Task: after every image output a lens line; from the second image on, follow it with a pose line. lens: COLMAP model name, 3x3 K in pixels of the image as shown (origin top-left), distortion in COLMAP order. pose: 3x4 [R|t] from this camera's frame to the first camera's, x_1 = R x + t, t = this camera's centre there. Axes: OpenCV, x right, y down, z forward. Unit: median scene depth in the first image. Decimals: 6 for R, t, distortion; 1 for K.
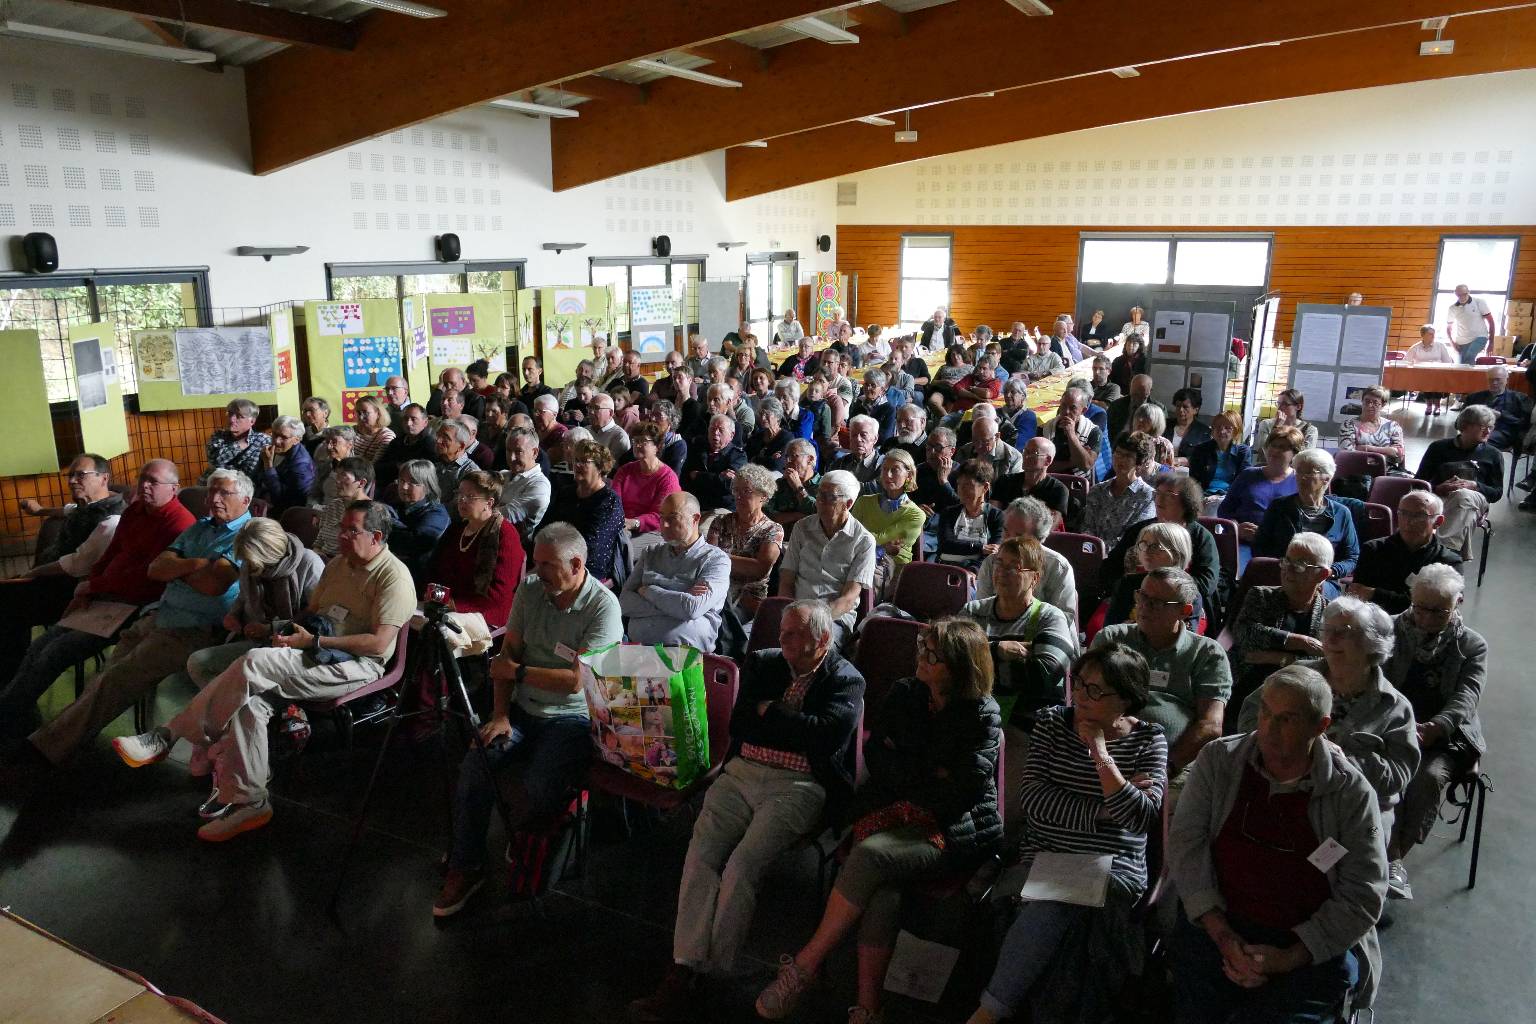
lens RADIAL K [[1084.0, 0, 765.8], [0, 1084.0, 506.4], [0, 0, 1]] dist [-0.011582, 0.001323]
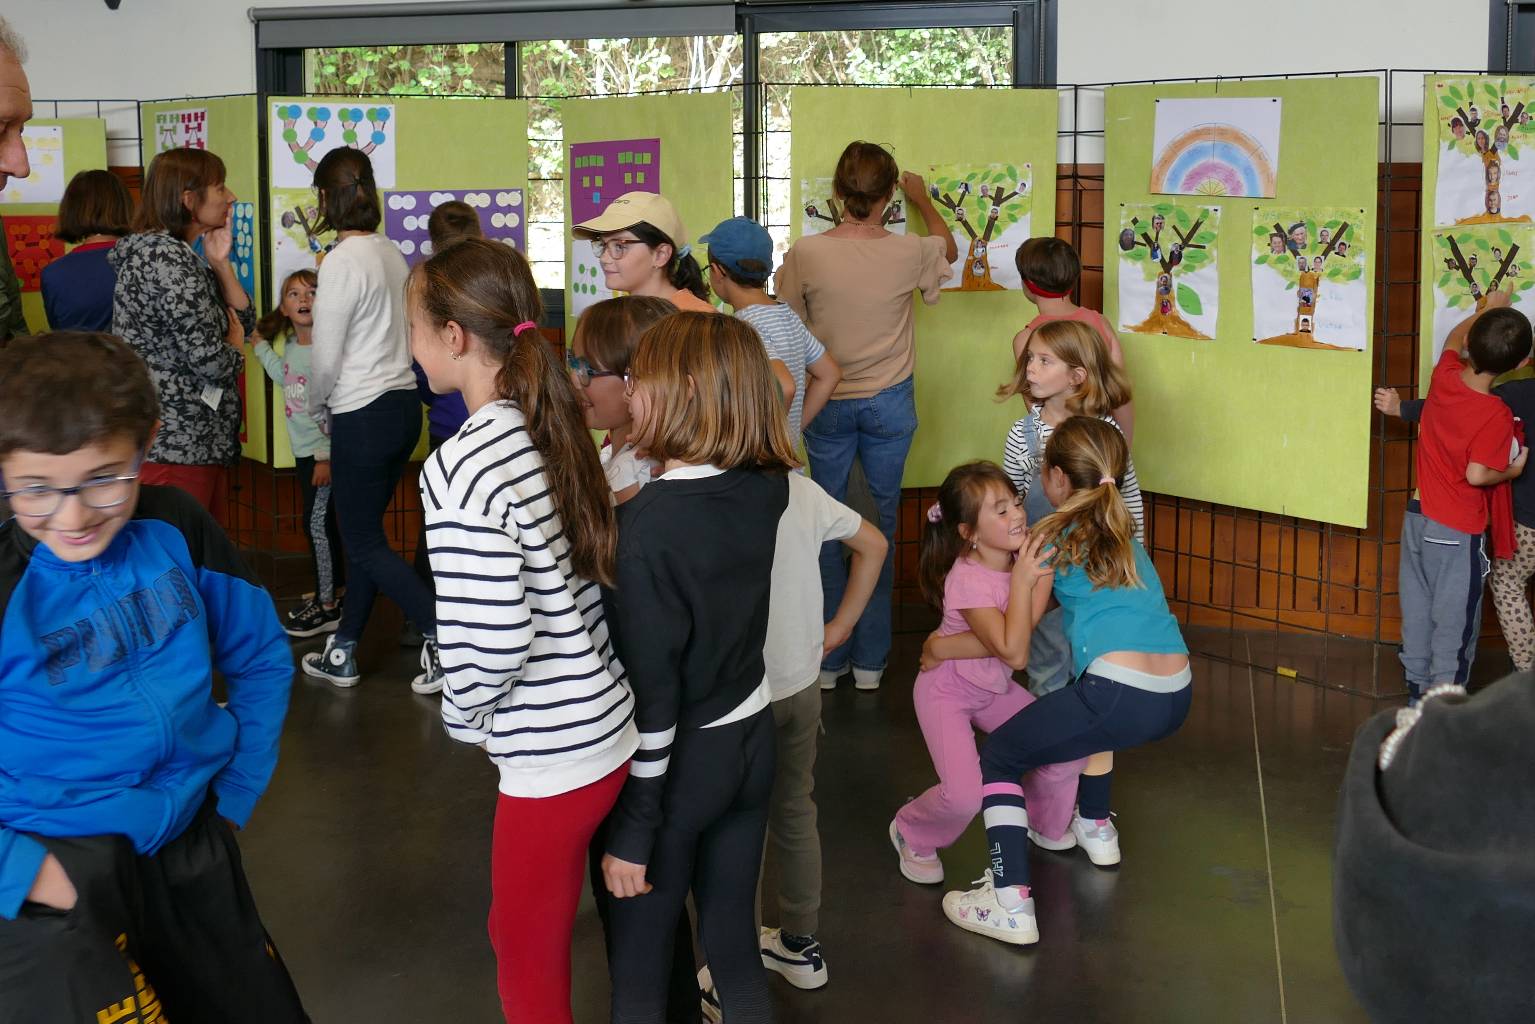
lens RADIAL K [[1588.4, 0, 718.2], [0, 1588.4, 305.1], [0, 0, 1]] dist [-0.009429, 0.000000]
pose [[0.174562, 0.079285, -0.981449, 0.144294], [-0.233916, 0.971557, 0.036882, -0.143523], [0.956458, 0.223138, 0.188143, 0.844787]]
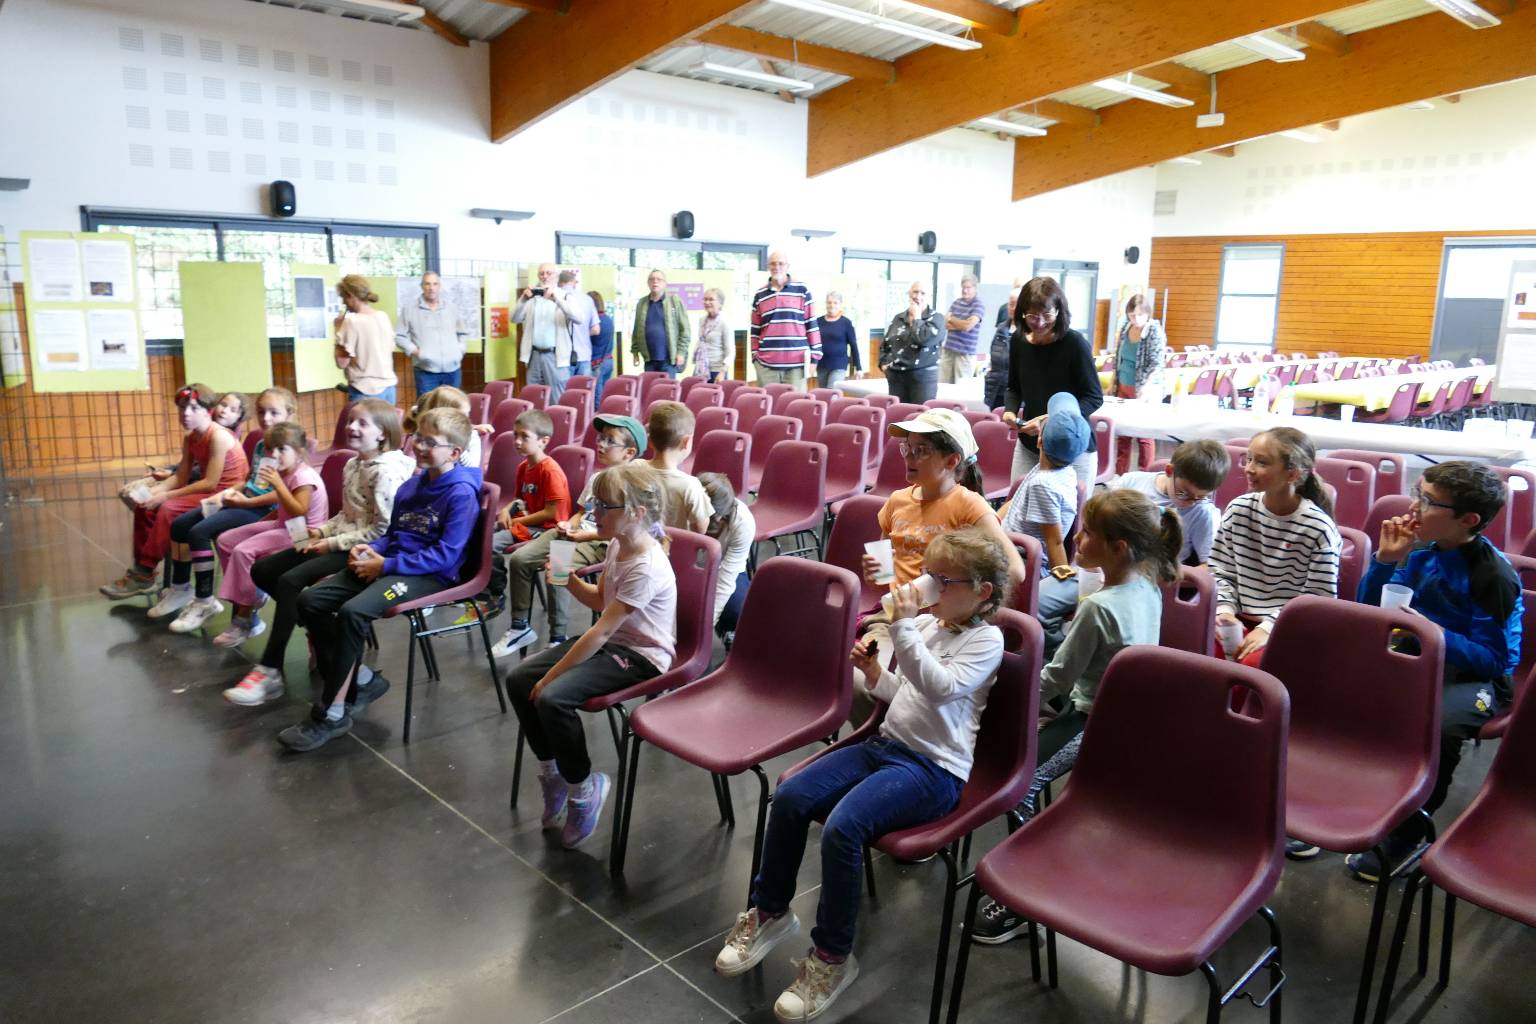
lens RADIAL K [[1084.0, 0, 777.0], [0, 1084.0, 512.4], [0, 0, 1]] dist [-0.011582, 0.001323]
pose [[0.944295, 0.077665, -0.319805, 0.118824], [-0.092129, 0.995285, -0.030323, 0.045769], [0.315942, 0.058097, 0.946998, 0.072242]]
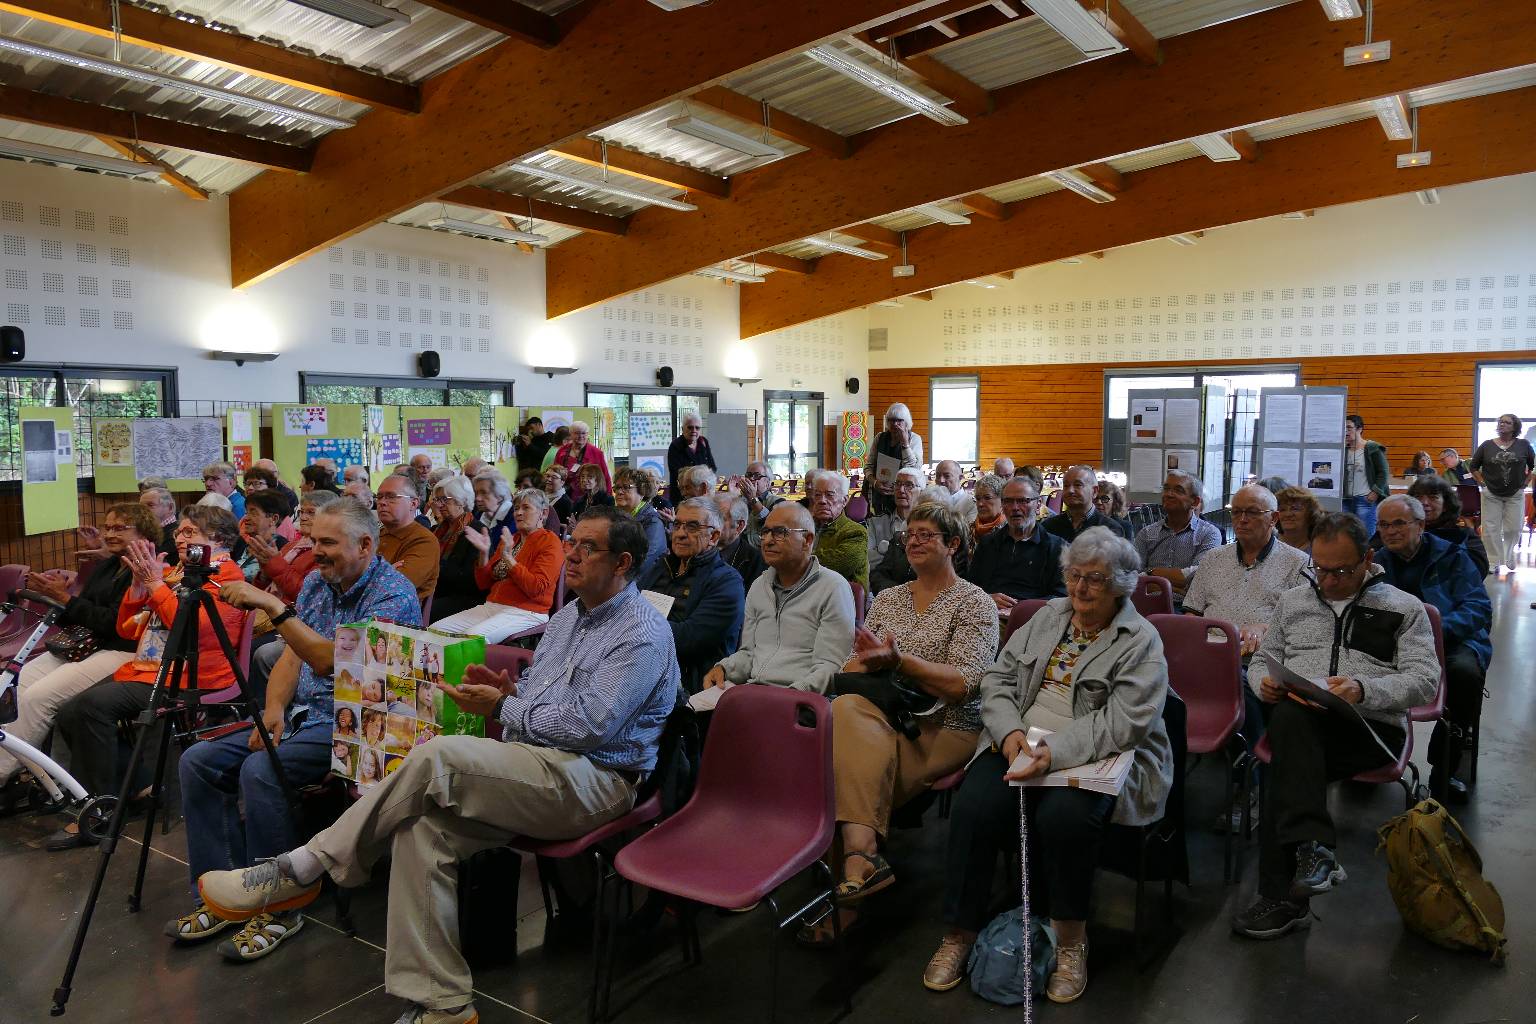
lens RADIAL K [[1084.0, 0, 770.0], [0, 1084.0, 520.7], [0, 0, 1]] dist [-0.011582, 0.001323]
pose [[0.992788, 0.006370, -0.119713, 0.148759], [-0.024497, 0.988296, -0.150568, 0.057692], [0.117353, 0.152414, 0.981325, 0.014584]]
